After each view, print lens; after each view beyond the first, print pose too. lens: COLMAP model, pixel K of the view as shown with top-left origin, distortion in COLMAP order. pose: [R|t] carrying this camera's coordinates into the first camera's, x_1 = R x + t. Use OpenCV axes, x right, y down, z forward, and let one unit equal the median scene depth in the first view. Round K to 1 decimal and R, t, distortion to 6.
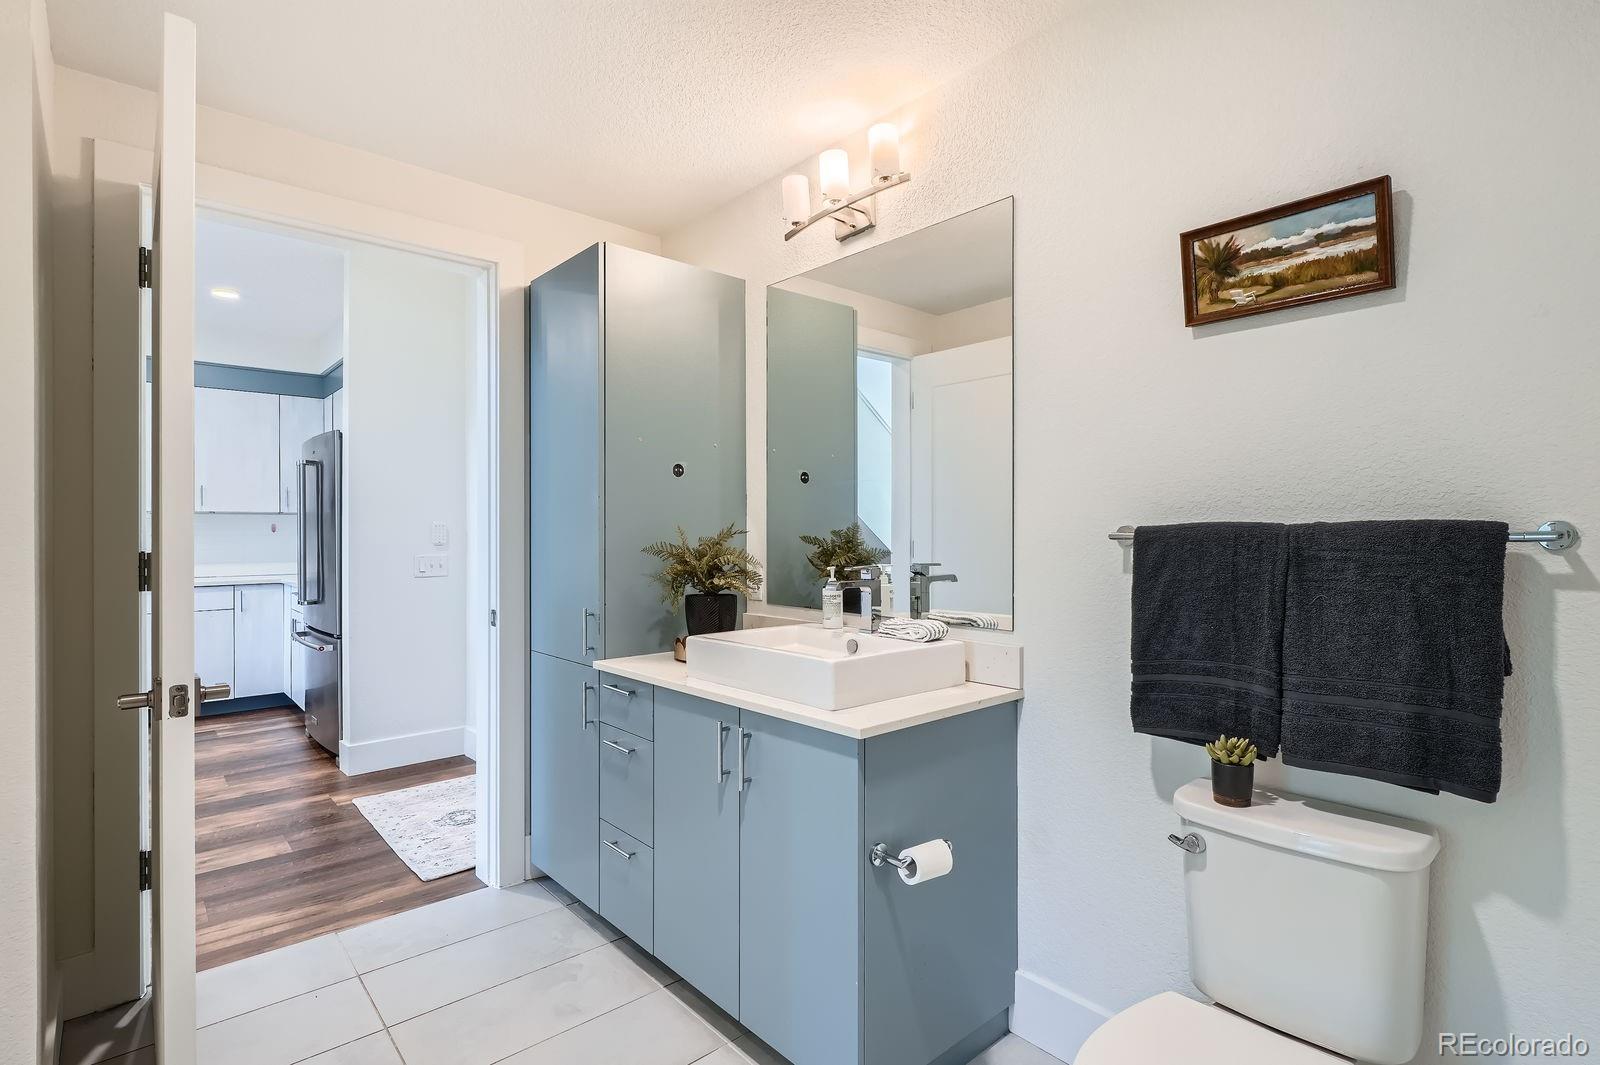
lens RADIAL K [[781.8, 0, 803.3], [0, 781.8, 525.4], [0, 0, 1]] dist [0.001510, 0.000186]
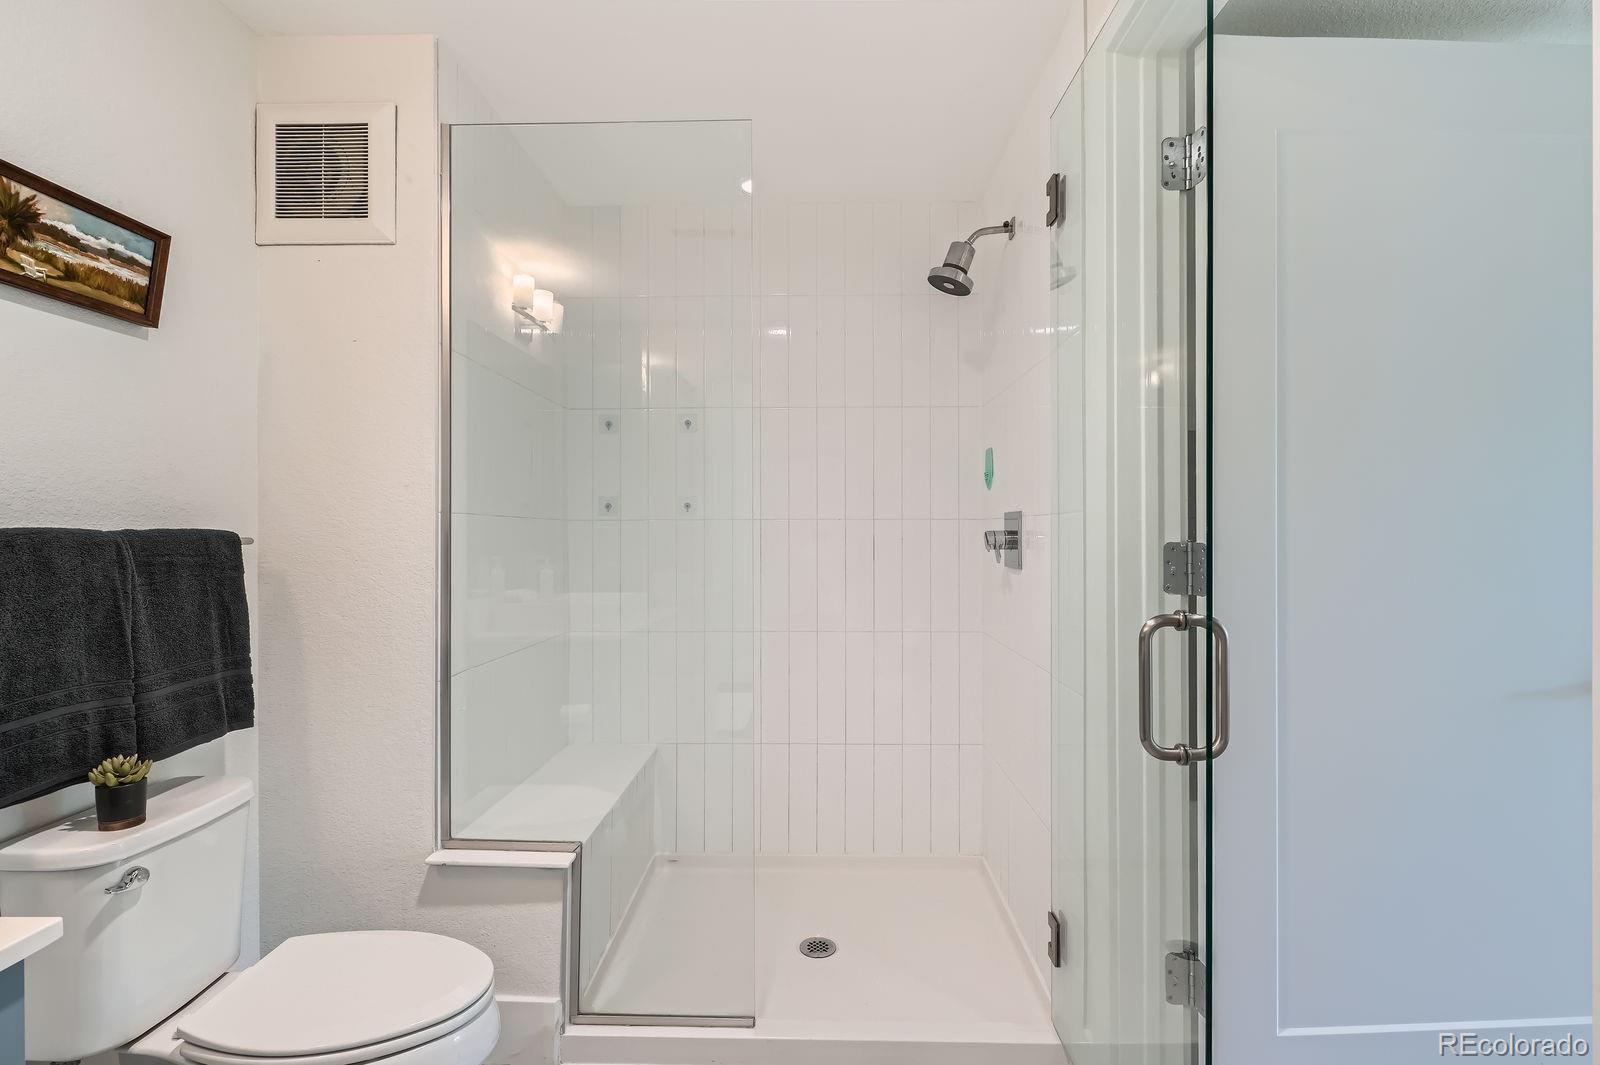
lens RADIAL K [[771.9, 0, 801.0], [0, 771.9, 530.5], [0, 0, 1]] dist [-0.001391, 0.001117]
pose [[-0.729458, 0.013654, 0.683889, -0.662402], [0.007908, 0.999902, -0.011528, 0.015472], [-0.683980, -0.003001, -0.729495, 1.075837]]
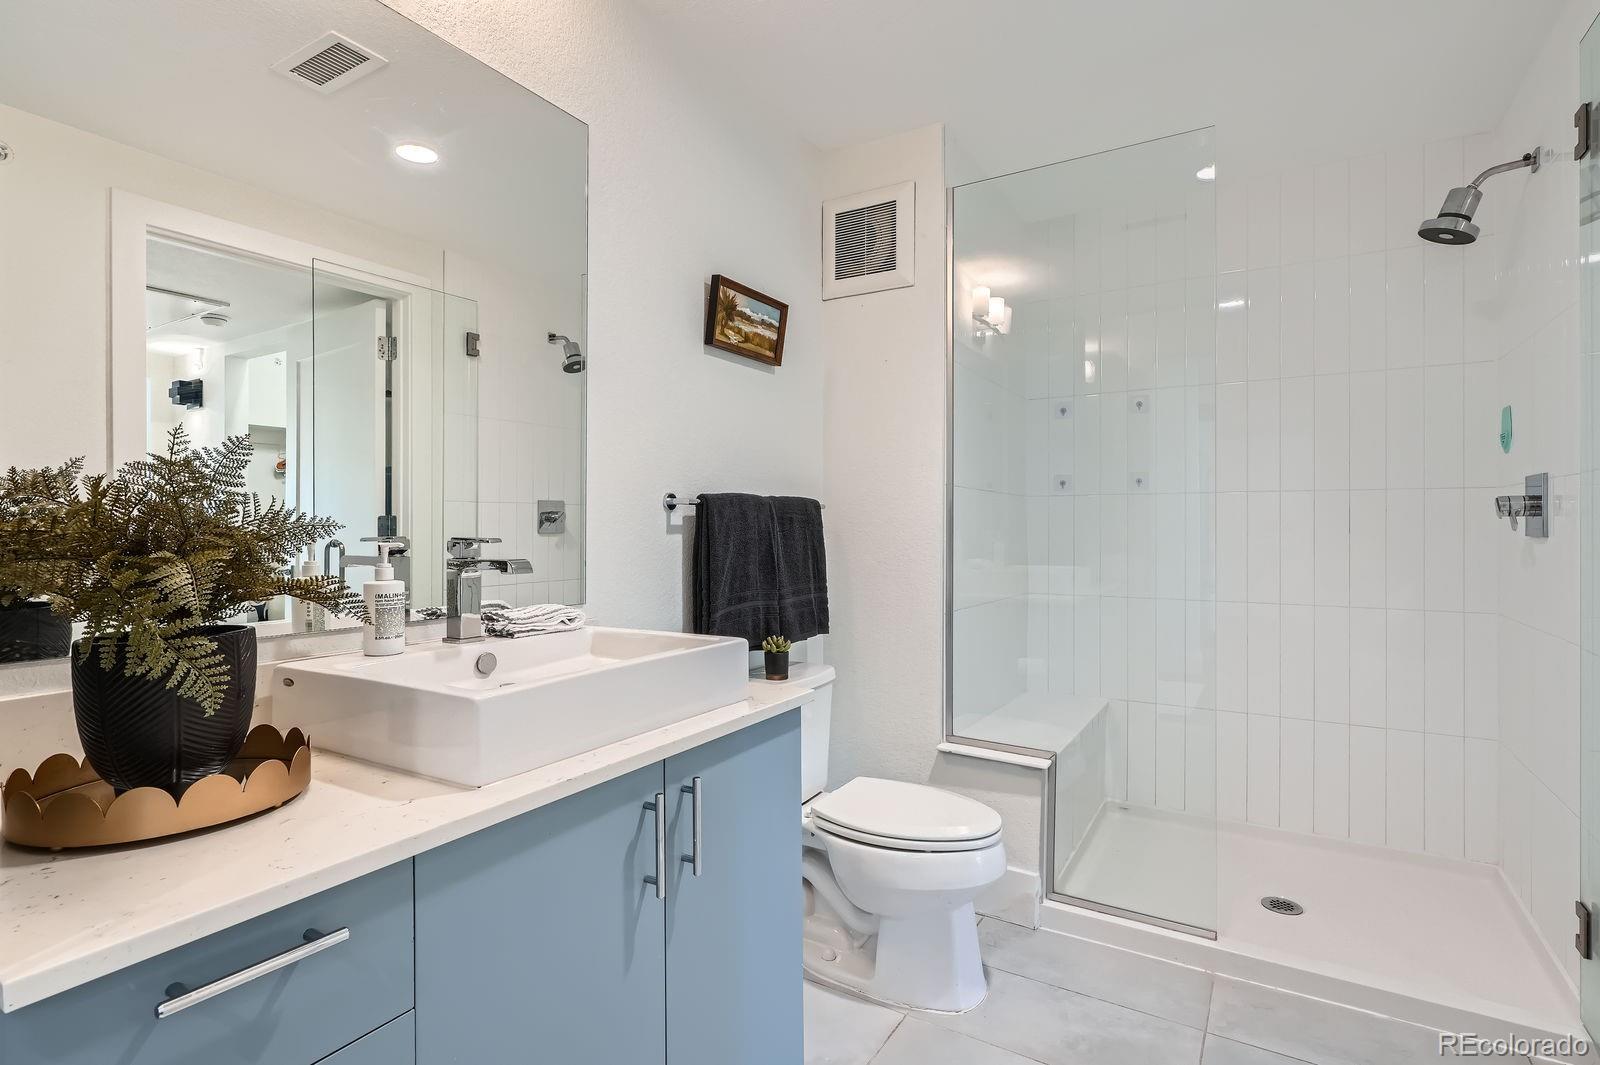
lens RADIAL K [[781.8, 0, 803.3], [0, 781.8, 525.4], [0, 0, 1]] dist [0.001510, 0.000186]
pose [[-0.293621, 0.011298, 0.955855, -0.880832], [0.000248, 0.999931, -0.011743, 0.072657], [-0.955922, -0.003211, -0.293604, 1.342529]]
